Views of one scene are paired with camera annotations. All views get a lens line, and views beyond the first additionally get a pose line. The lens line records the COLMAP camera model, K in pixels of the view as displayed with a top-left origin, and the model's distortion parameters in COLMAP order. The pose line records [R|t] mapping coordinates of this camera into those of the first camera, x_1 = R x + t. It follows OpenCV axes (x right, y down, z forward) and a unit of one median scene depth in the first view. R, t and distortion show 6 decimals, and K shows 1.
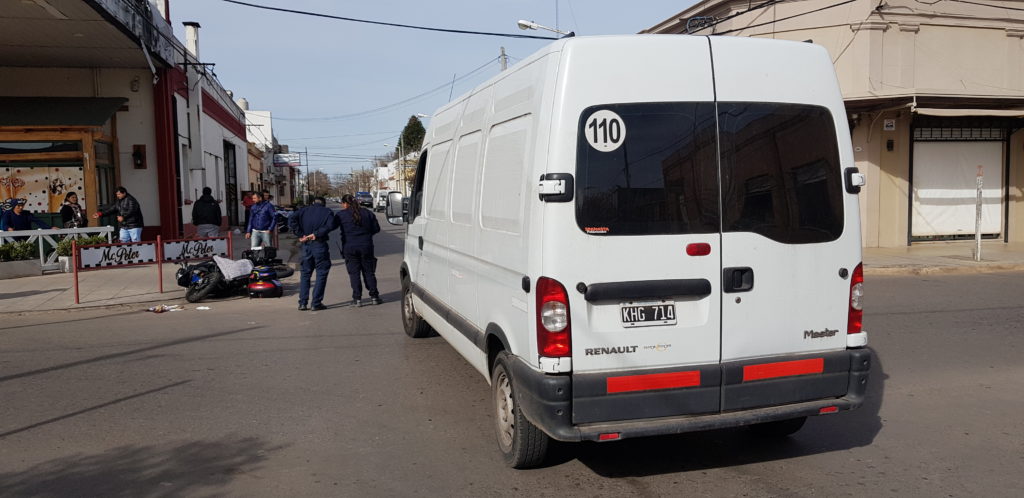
lens RADIAL K [[798.3, 0, 518.0], [0, 798.3, 254.8], [0, 0, 1]] dist [0.043441, -0.094771]
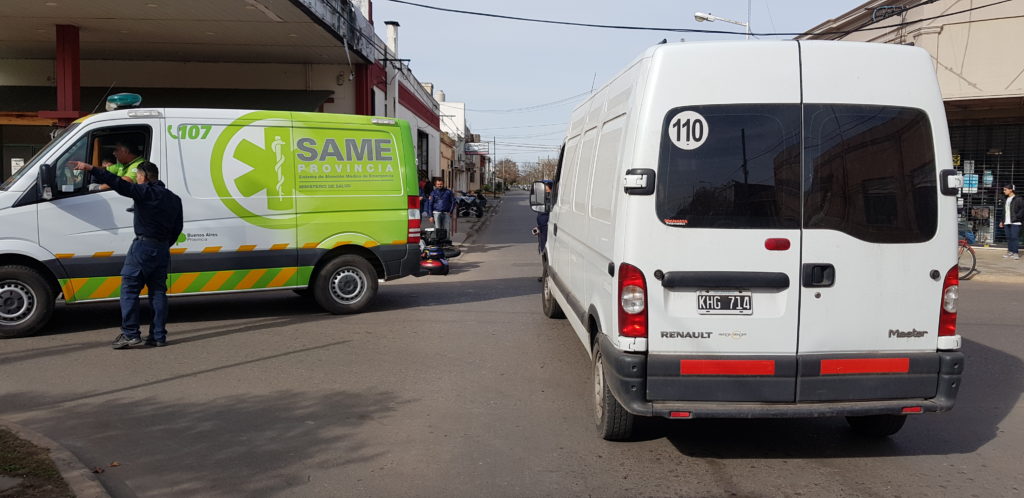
lens RADIAL K [[798.3, 0, 520.8], [0, 798.3, 238.9], [0, 0, 1]] dist [0.043441, -0.094771]
pose [[0.972130, 0.042672, -0.230526, 0.127243], [-0.044312, 0.999016, -0.001942, 0.002792], [0.230217, 0.012104, 0.973064, -0.087181]]
